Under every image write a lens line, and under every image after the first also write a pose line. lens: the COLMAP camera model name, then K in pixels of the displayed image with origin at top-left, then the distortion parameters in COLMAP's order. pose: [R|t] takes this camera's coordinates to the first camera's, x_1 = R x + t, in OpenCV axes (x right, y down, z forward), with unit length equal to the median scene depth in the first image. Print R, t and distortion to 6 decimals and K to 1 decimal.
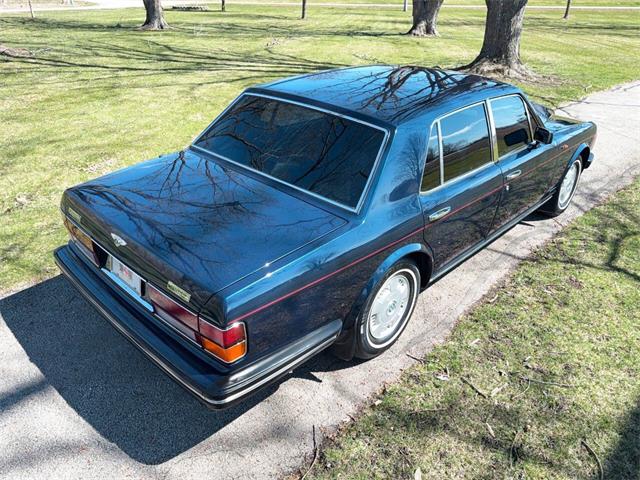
lens RADIAL K [[473.8, 0, 320.0], [0, 473.8, 240.0], [0, 0, 1]] dist [0.087799, -0.109225]
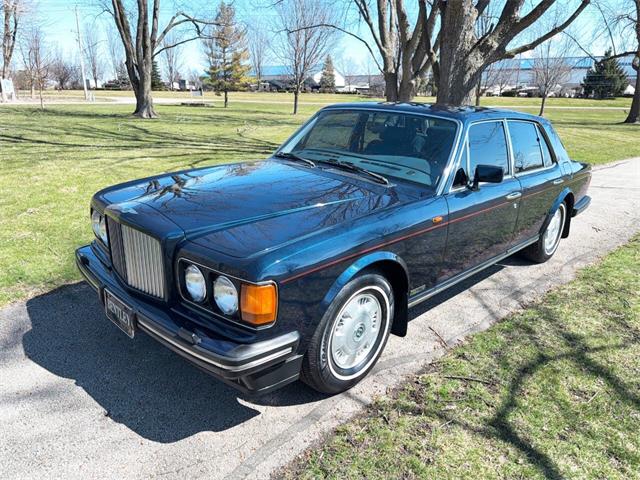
lens RADIAL K [[451.9, 0, 317.6], [0, 451.9, 249.4], [0, 0, 1]] dist [0.041368, -0.050038]
pose [[0.999770, 0.015835, -0.014486, 0.344510], [-0.017826, 0.988578, -0.149653, -0.066878], [0.011951, 0.149876, 0.988633, 0.395917]]
